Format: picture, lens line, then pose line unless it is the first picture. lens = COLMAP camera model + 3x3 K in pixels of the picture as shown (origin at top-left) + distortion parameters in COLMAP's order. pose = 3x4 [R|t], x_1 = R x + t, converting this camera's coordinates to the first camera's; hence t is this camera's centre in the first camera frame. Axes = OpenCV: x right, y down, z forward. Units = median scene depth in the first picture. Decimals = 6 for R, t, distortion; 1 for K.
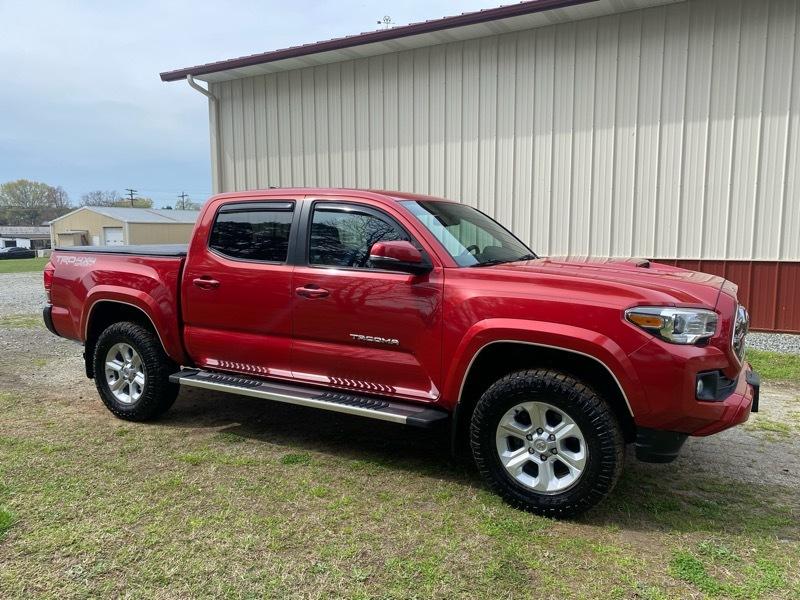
lens RADIAL K [[629.9, 0, 400.0], [0, 629.9, 300.0], [0, 0, 1]] dist [0.015806, -0.009581]
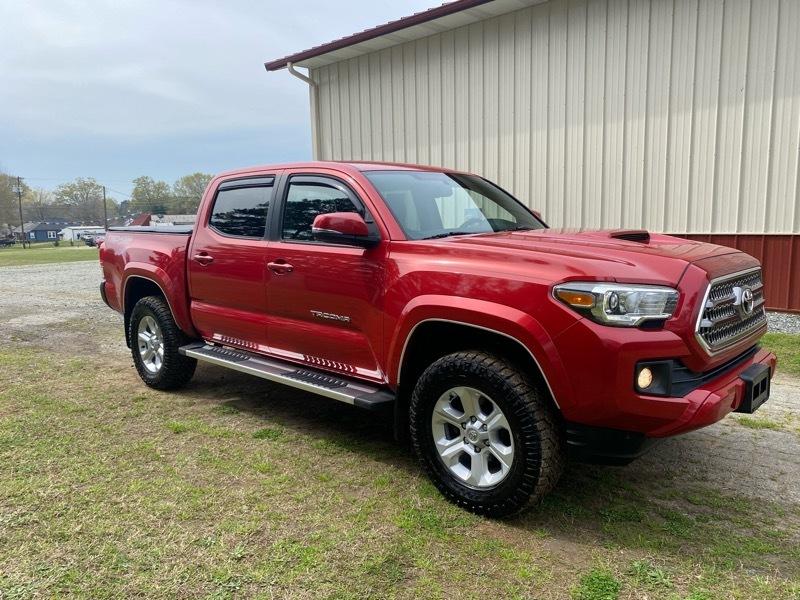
lens RADIAL K [[629.9, 0, 400.0], [0, 629.9, 300.0], [0, 0, 1]] dist [0.015806, -0.009581]
pose [[0.968996, 0.014651, -0.246640, 0.309704], [-0.008352, 0.999612, 0.026567, 0.011966], [0.246934, -0.023683, 0.968743, 0.092454]]
